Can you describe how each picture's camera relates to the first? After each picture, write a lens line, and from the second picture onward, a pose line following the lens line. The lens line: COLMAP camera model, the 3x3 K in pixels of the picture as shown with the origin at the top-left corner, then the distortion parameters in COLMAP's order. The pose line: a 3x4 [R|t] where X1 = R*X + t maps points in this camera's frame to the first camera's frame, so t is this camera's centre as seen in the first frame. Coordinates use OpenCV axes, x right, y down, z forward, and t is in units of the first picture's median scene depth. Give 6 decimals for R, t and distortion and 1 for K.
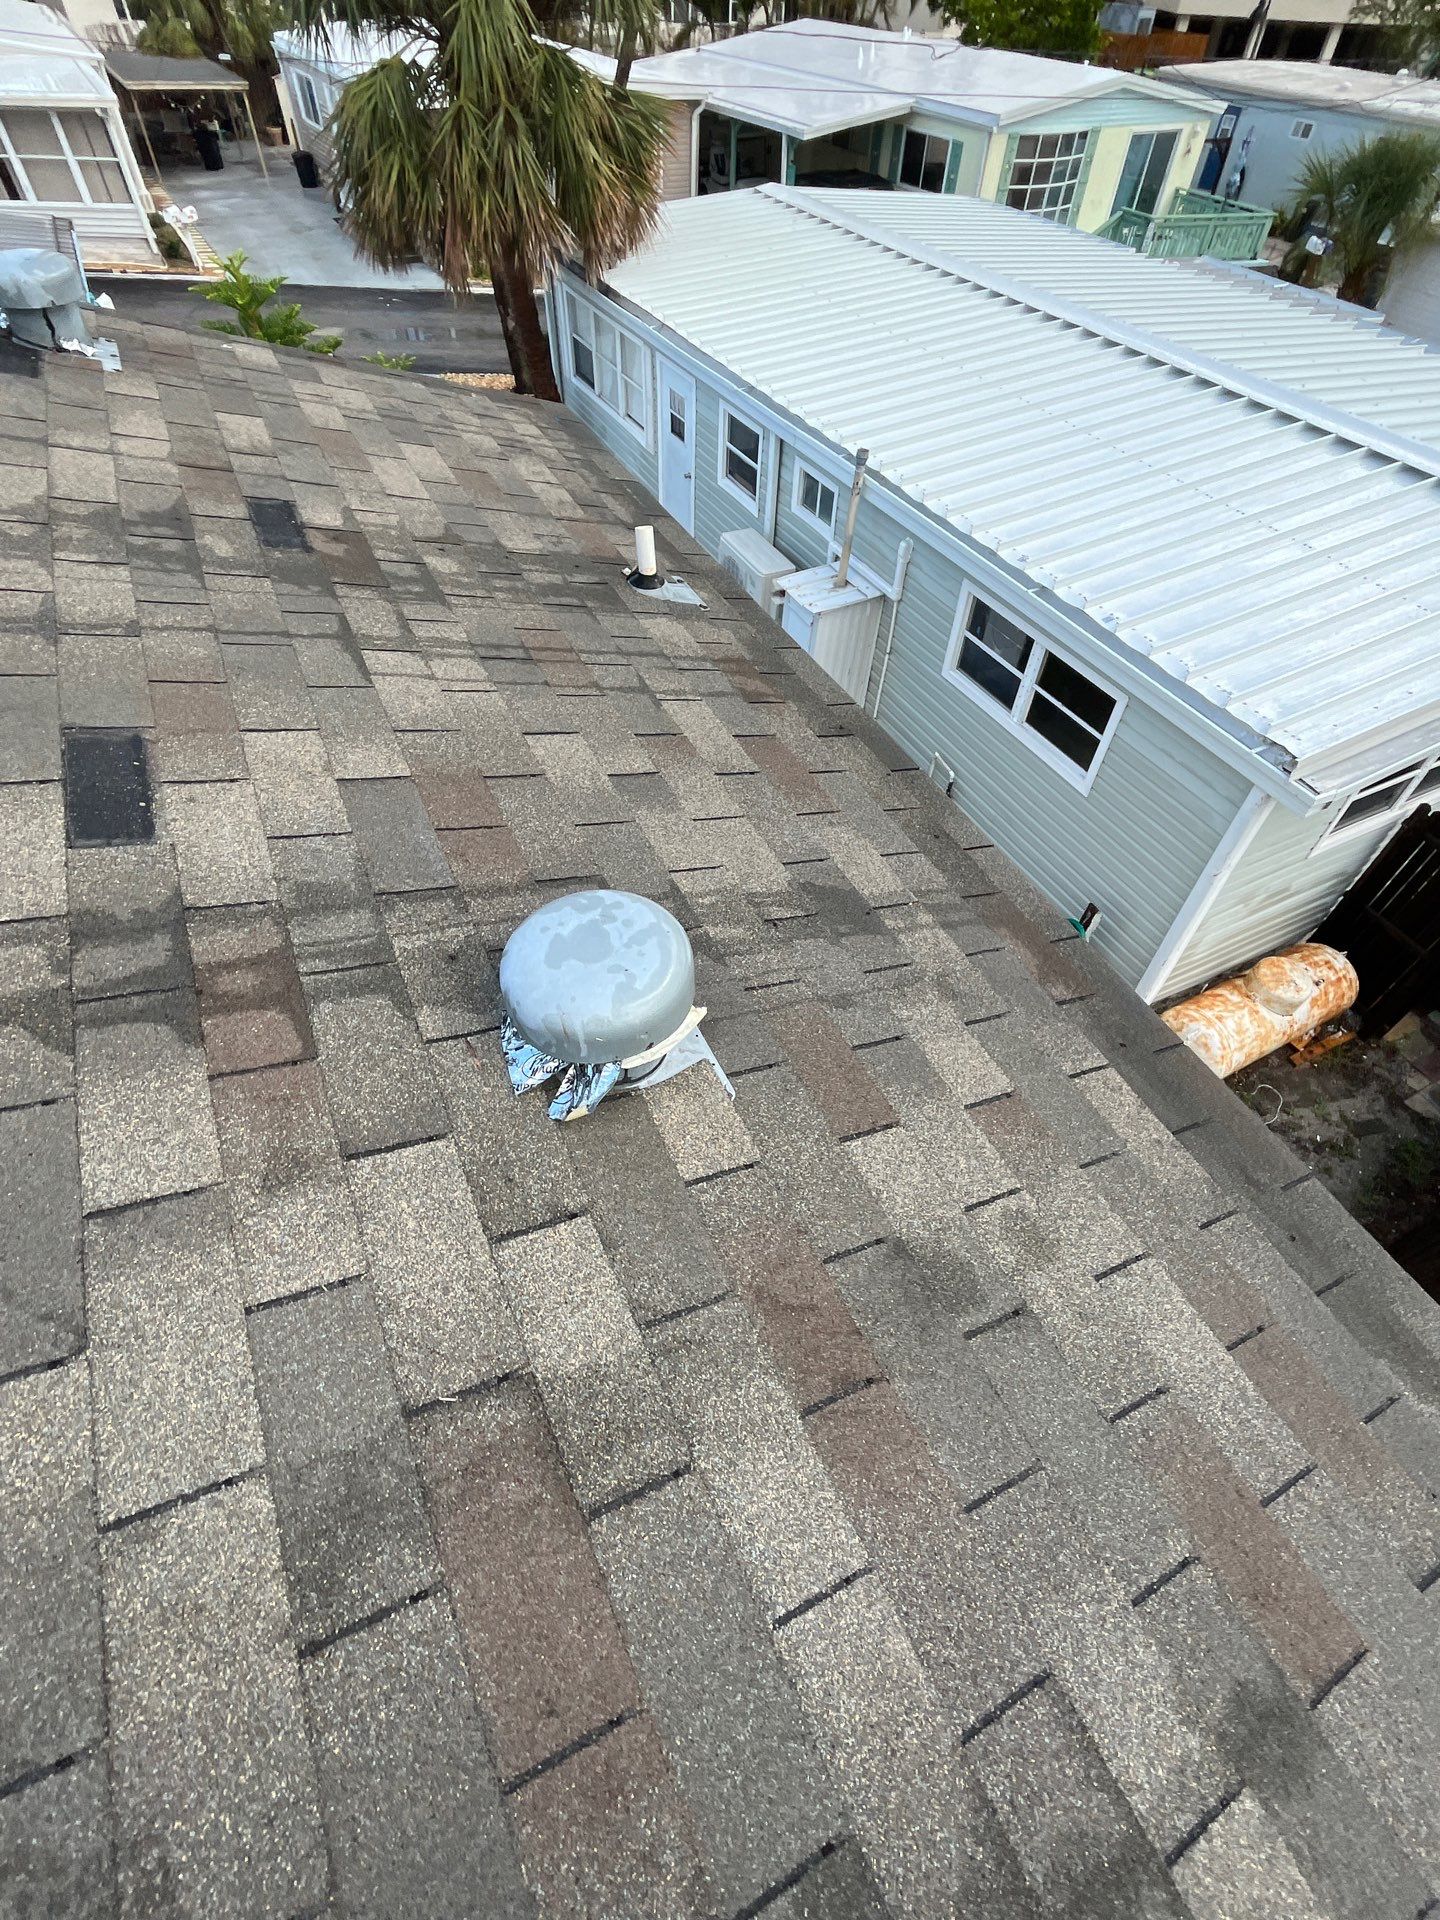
lens RADIAL K [[905.4, 0, 727.8], [0, 905.4, 948.2], [0, 0, 1]] dist [-0.001276, 0.000260]
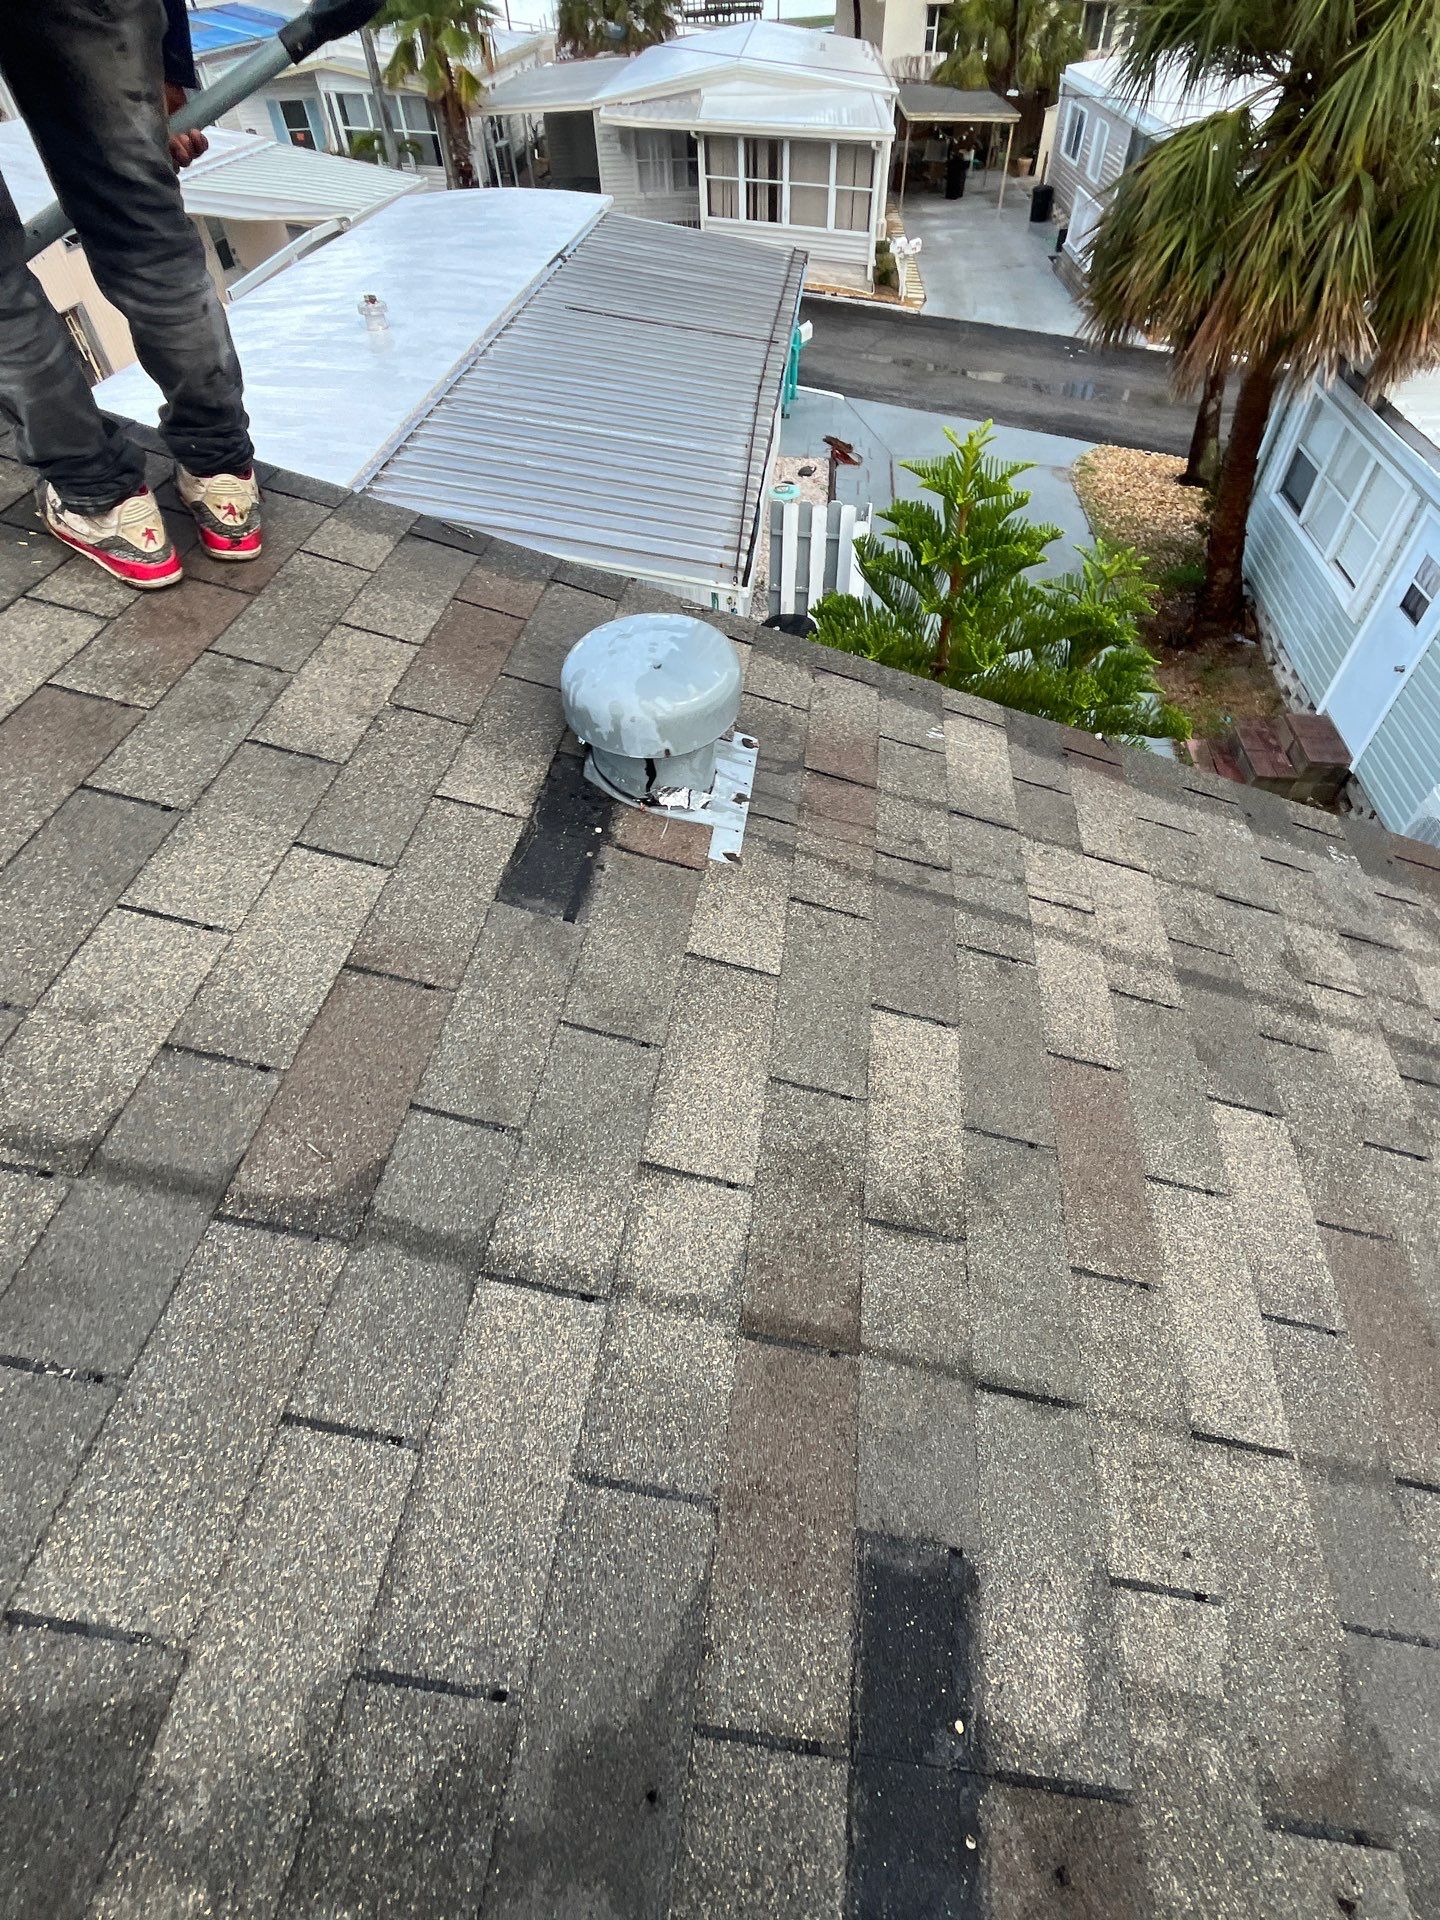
lens RADIAL K [[905.4, 0, 727.8], [0, 905.4, 948.2], [0, 0, 1]] dist [-0.001276, 0.000260]
pose [[0.831057, 0.380959, -0.405233, -0.062205], [-0.386098, 0.919589, 0.072689, -0.086304], [0.400339, 0.096051, 0.911319, 0.074507]]
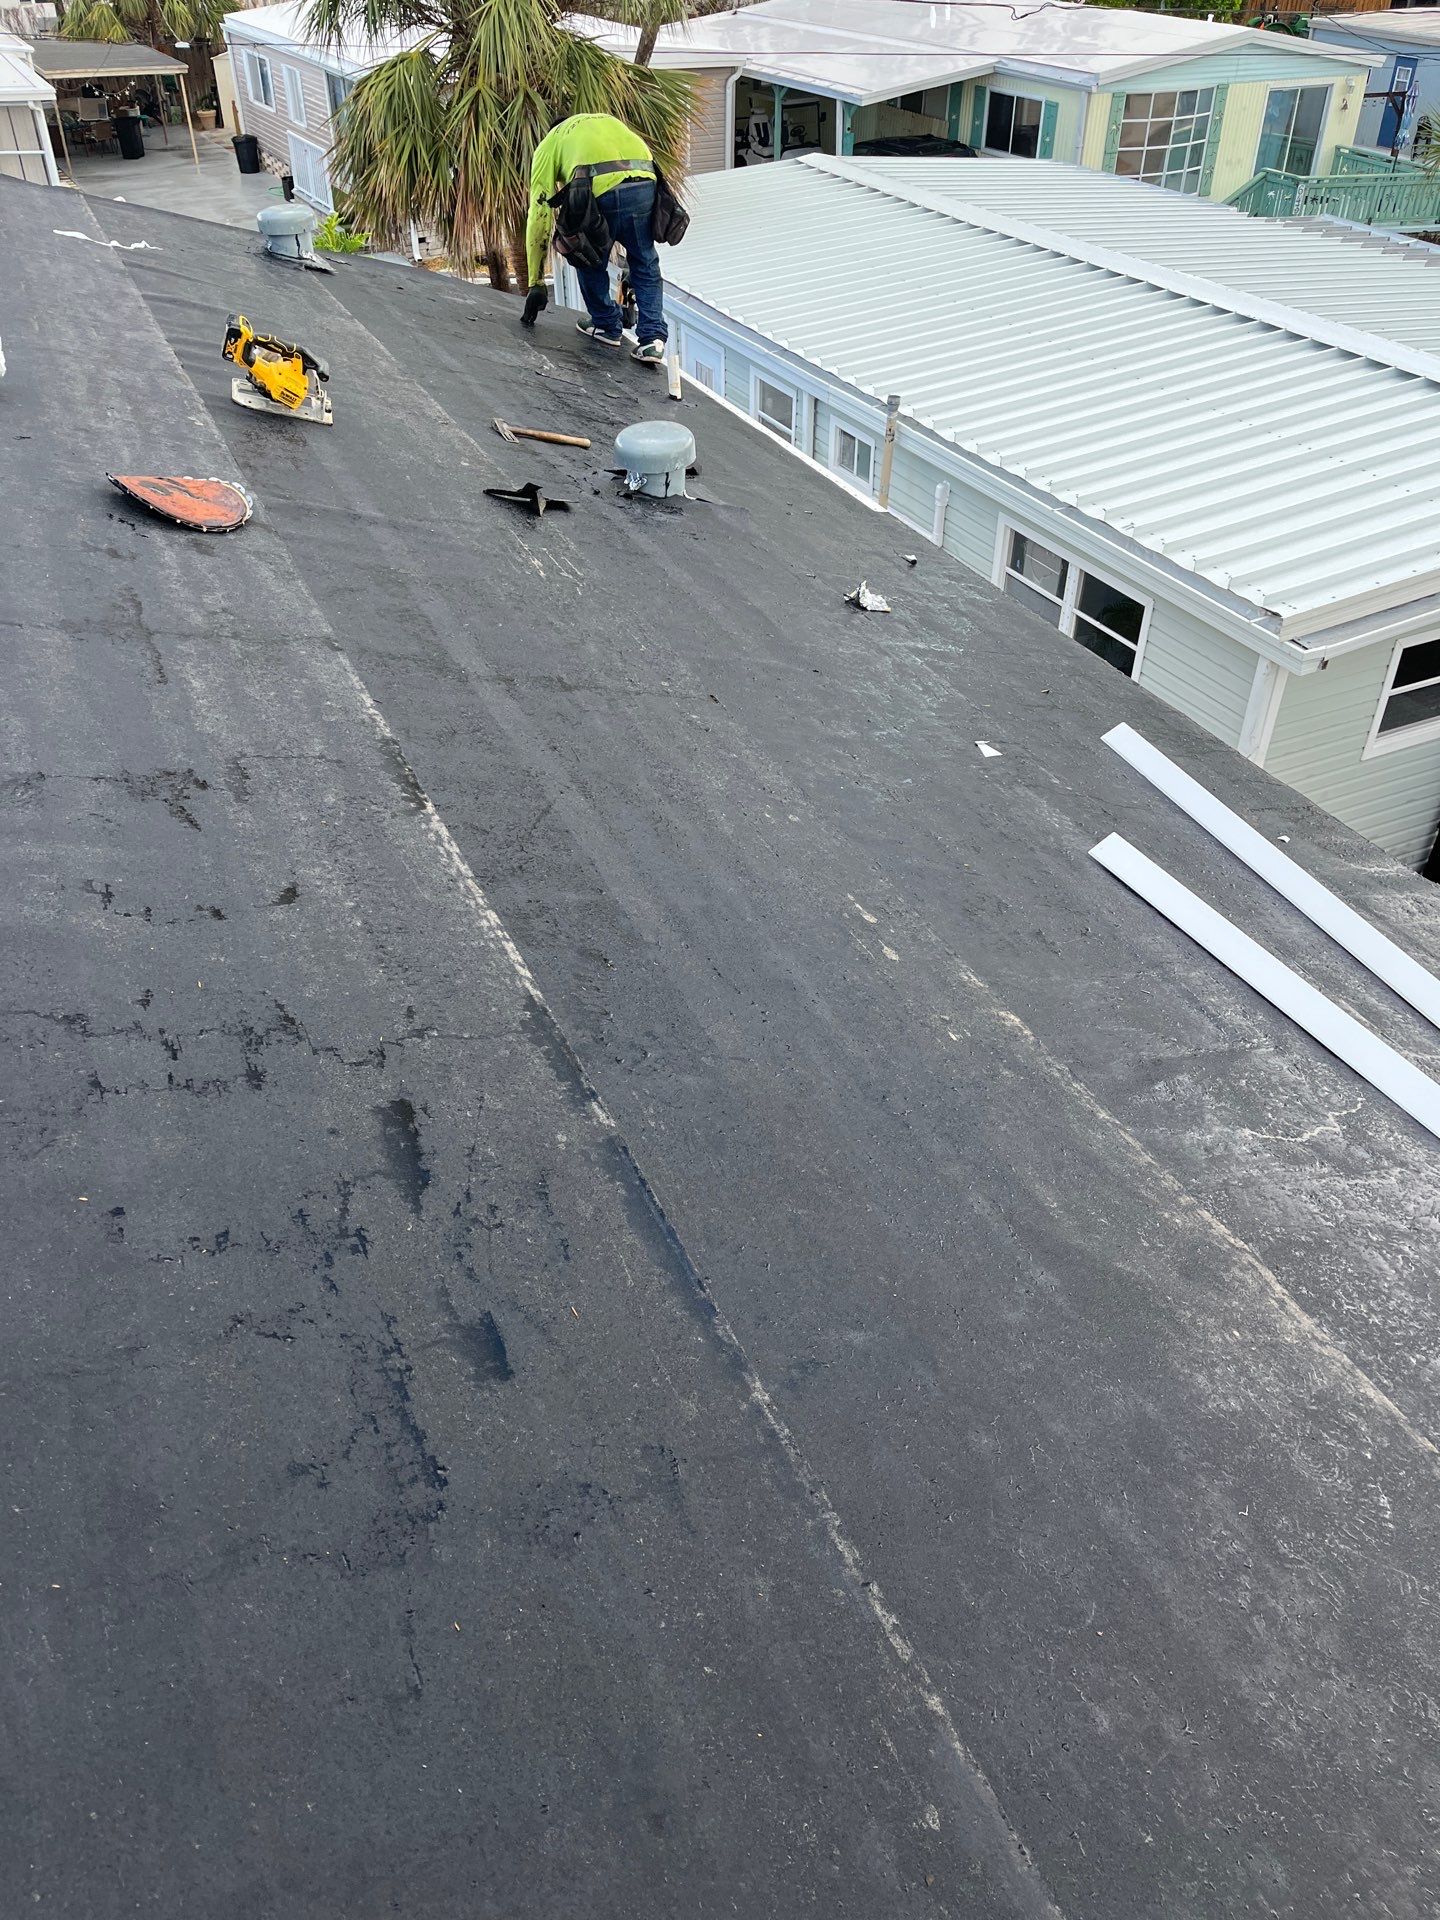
lens RADIAL K [[1454.9, 0, 728.8], [0, 1454.9, 977.0], [0, 0, 1]] dist [0.066887, -0.100899]
pose [[0.999198, -0.004596, -0.039789, 0.012670], [-0.003102, 0.981534, -0.191265, 0.136223], [0.039933, 0.191235, 0.980732, -0.160058]]
